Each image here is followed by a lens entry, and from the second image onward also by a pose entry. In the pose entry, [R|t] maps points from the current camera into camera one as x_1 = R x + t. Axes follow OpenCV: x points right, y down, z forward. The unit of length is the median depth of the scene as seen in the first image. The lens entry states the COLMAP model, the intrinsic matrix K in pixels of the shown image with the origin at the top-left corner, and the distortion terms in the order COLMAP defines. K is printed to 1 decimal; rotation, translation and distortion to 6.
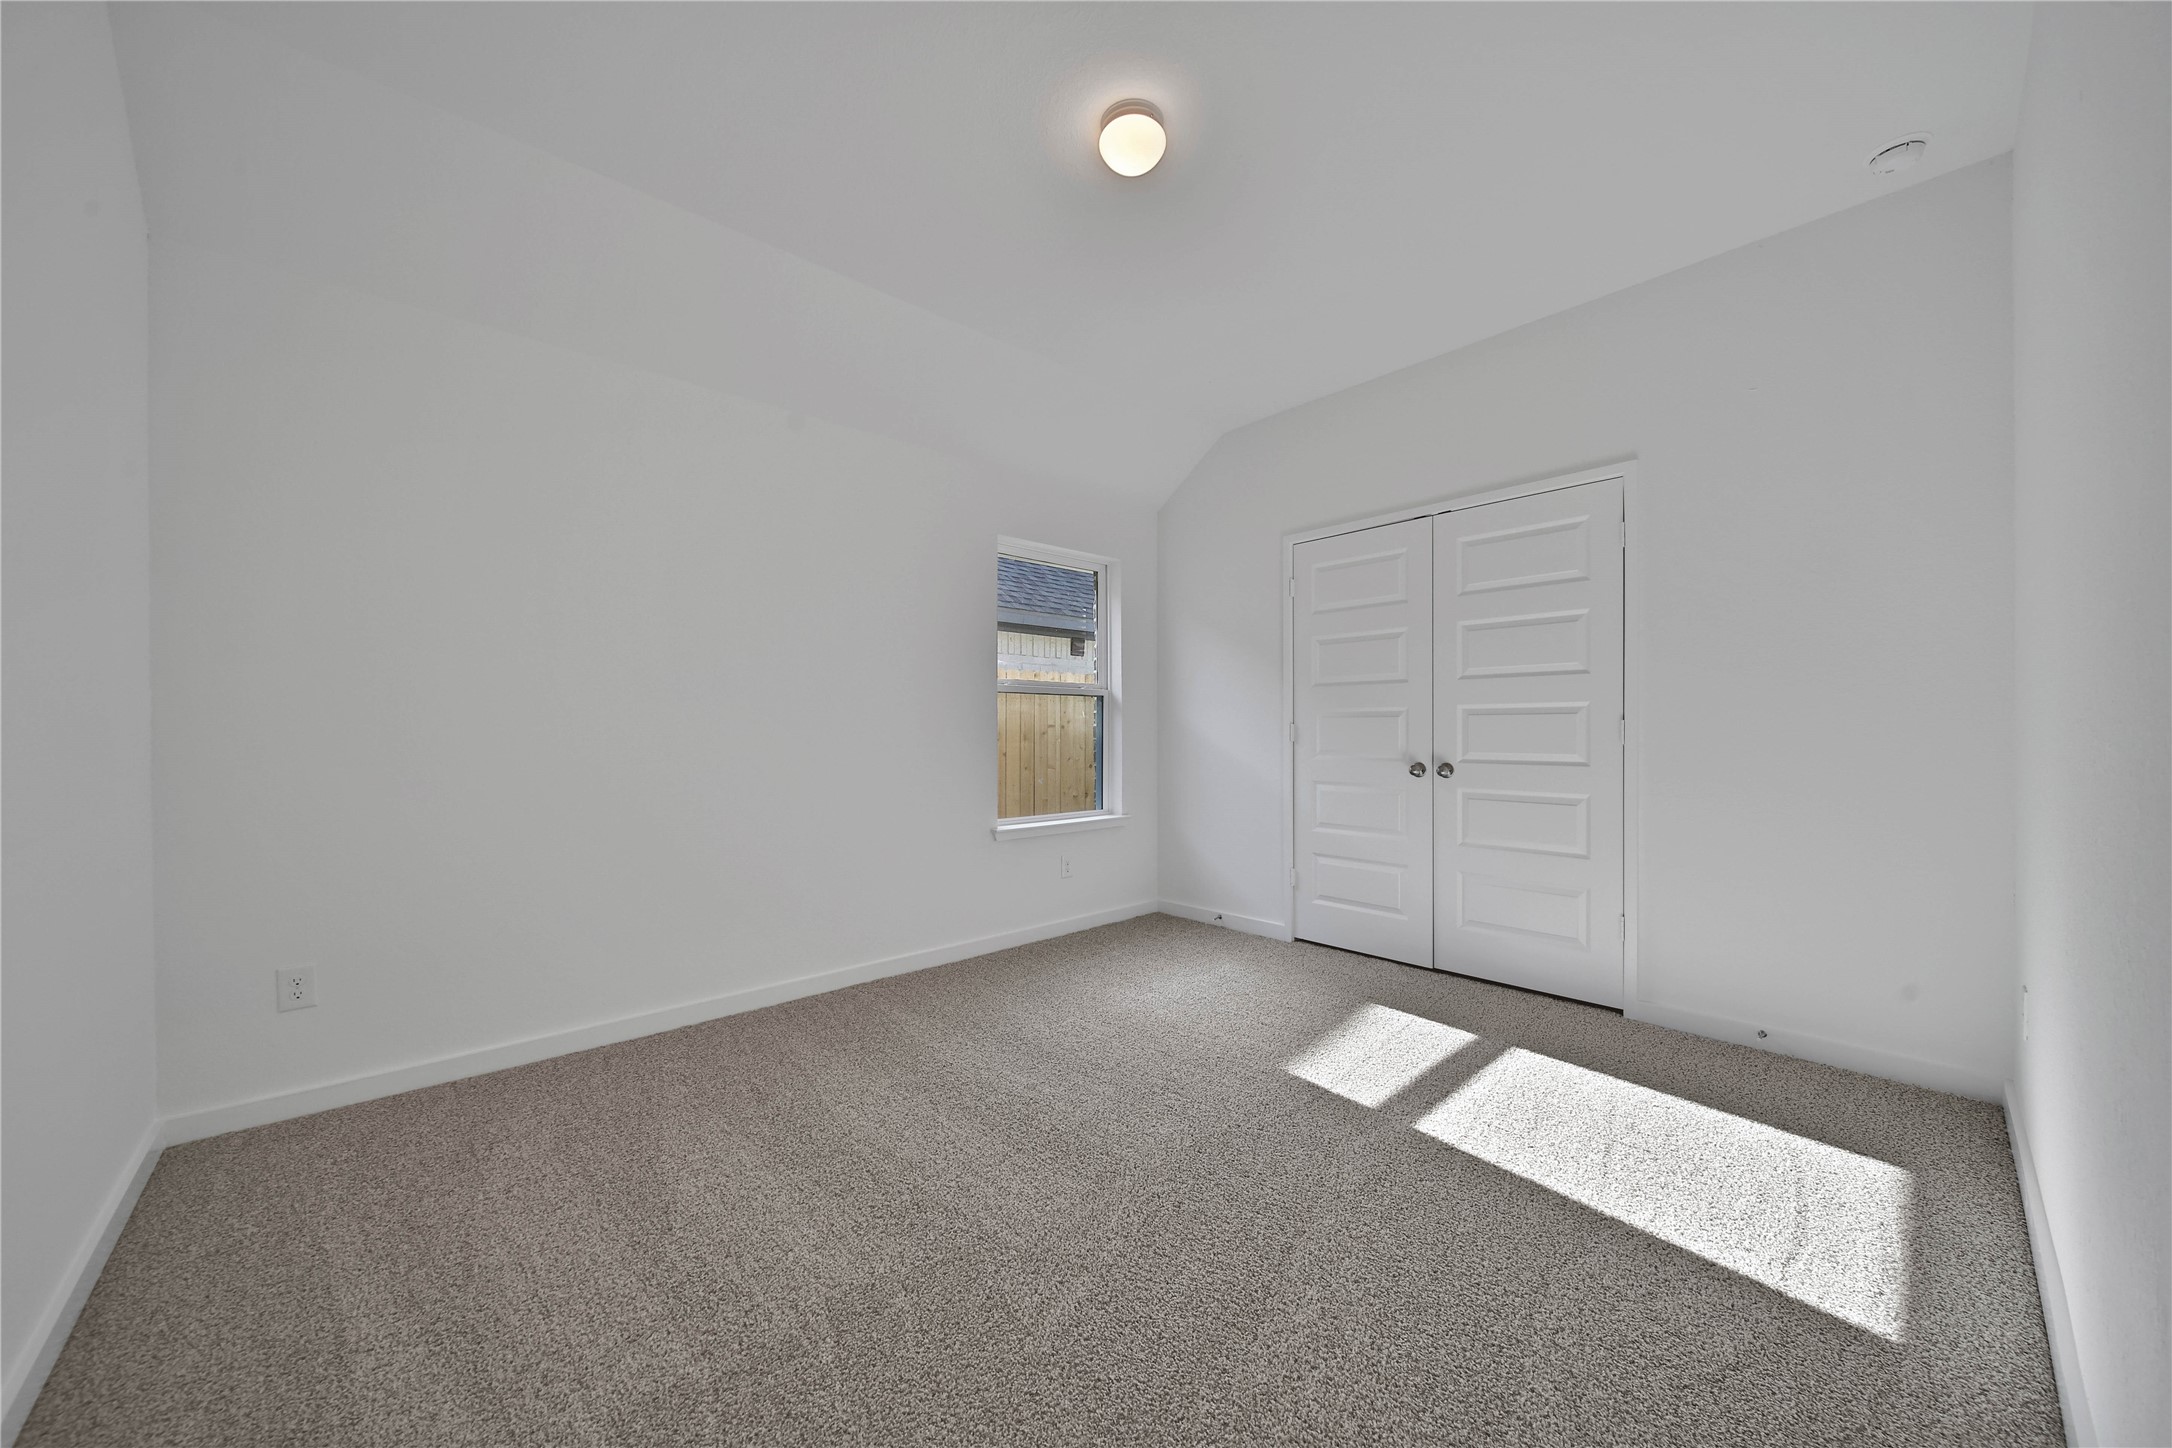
lens RADIAL K [[780.1, 0, 1083.7], [0, 780.1, 733.6], [0, 0, 1]] dist [-0.000449, -0.000067]
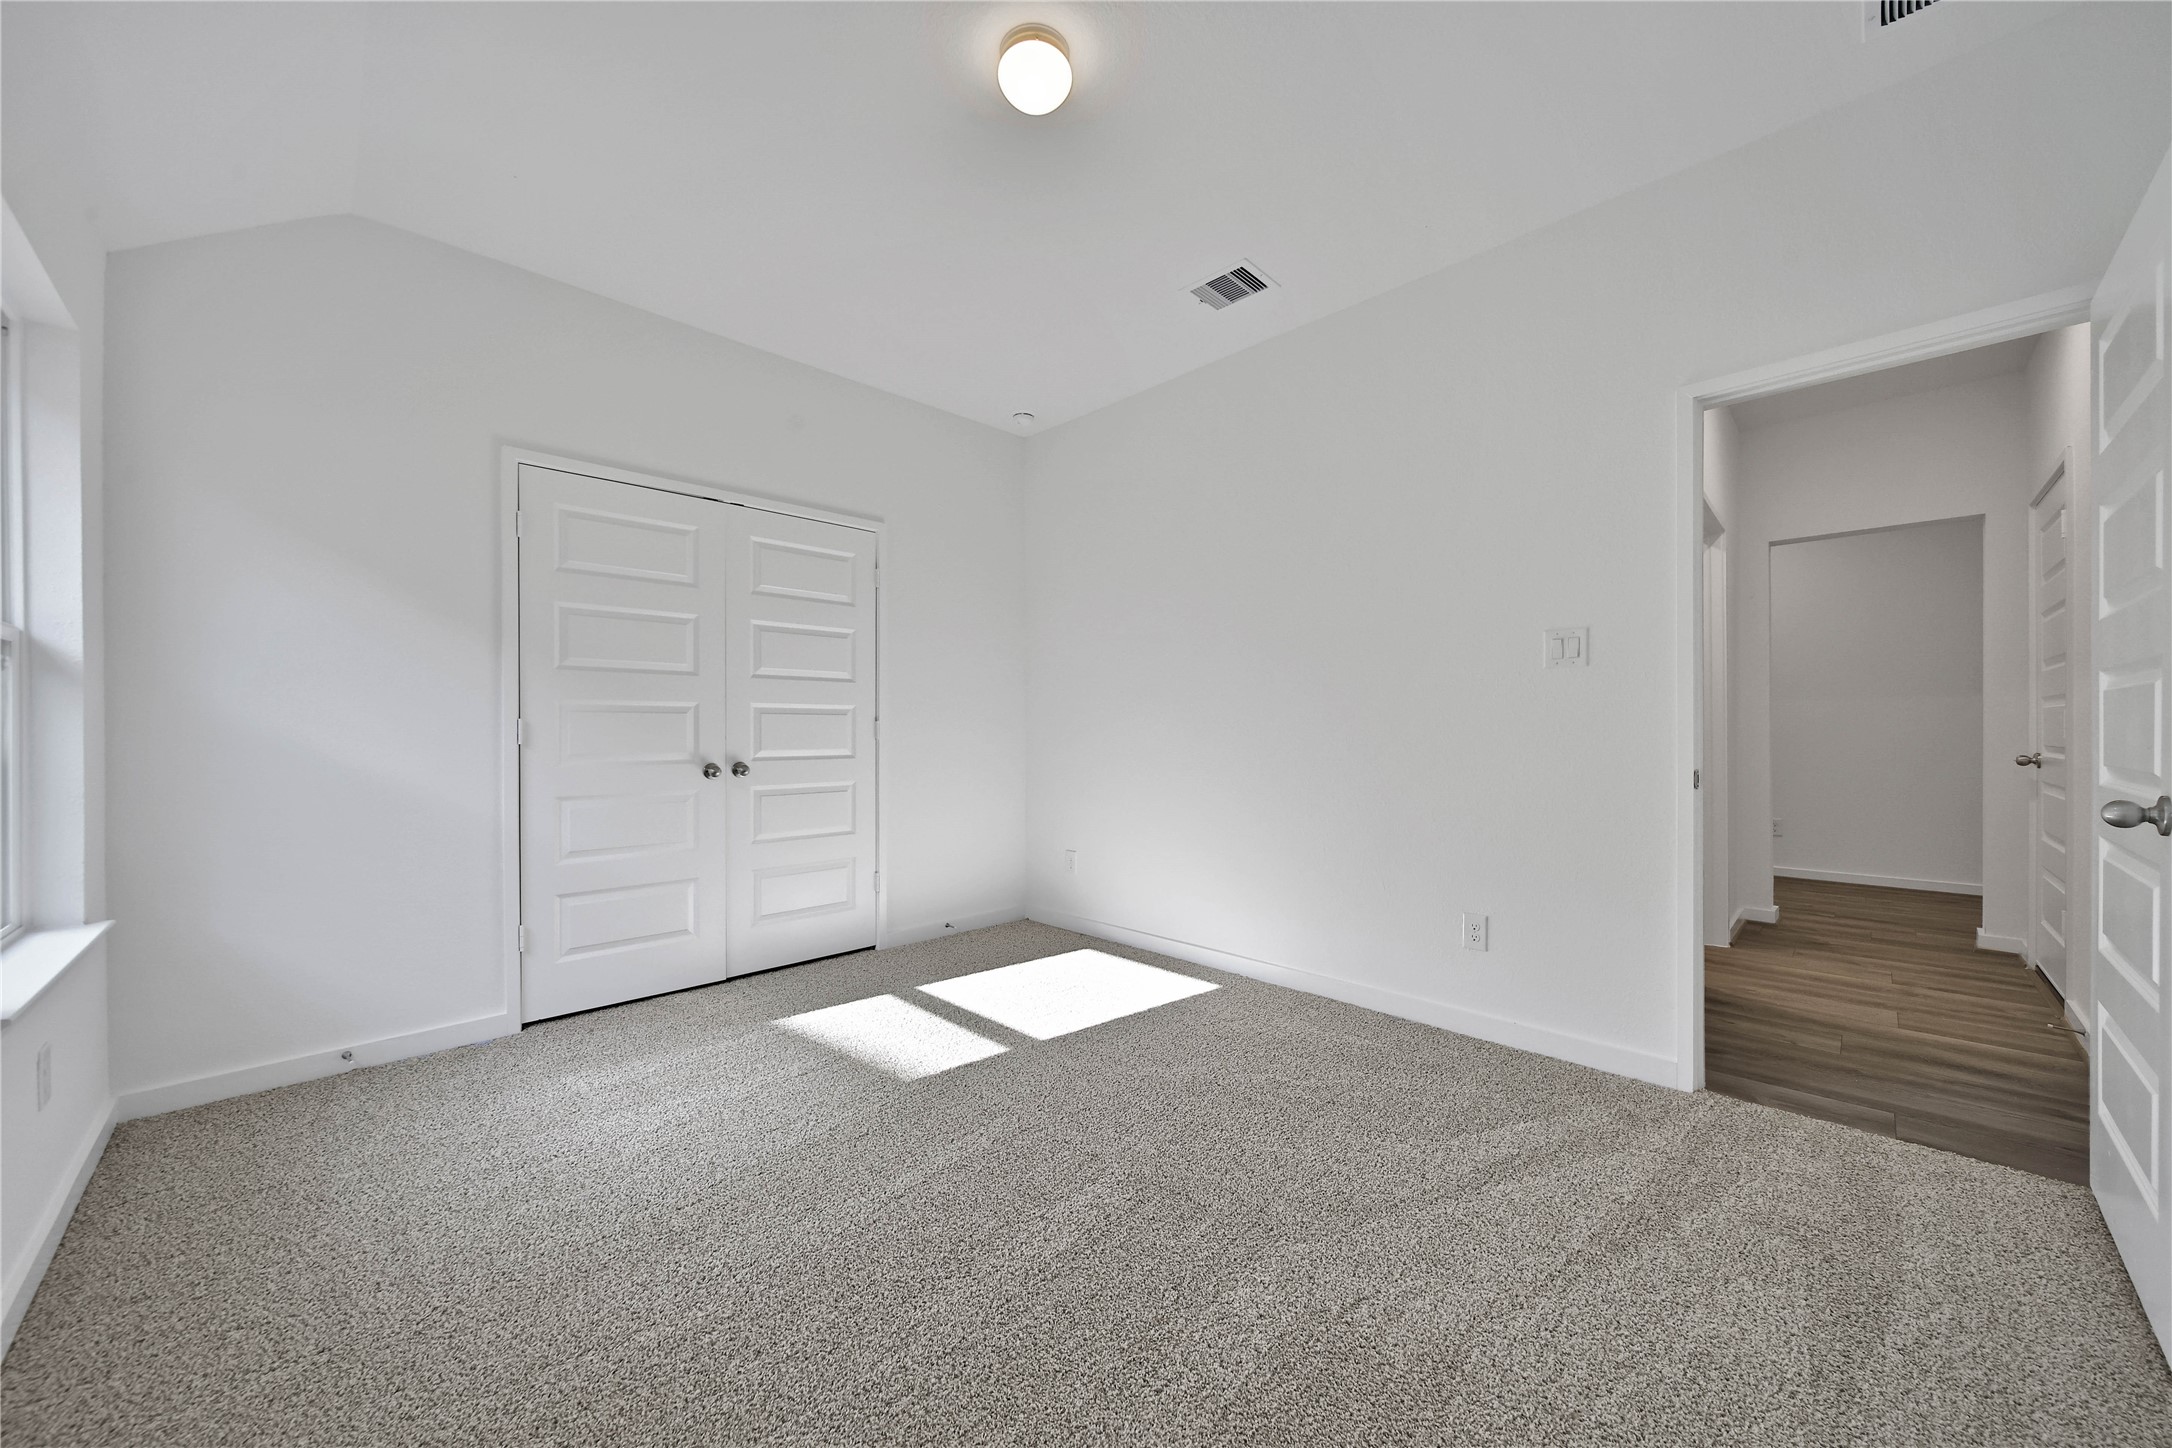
lens RADIAL K [[780.1, 0, 1083.7], [0, 780.1, 733.6], [0, 0, 1]] dist [-0.000449, -0.000067]
pose [[-0.046985, -0.006435, 0.998875, -0.537503], [0.003084, 0.999974, 0.006587, -0.003108], [-0.998891, 0.003390, -0.046964, 0.626572]]
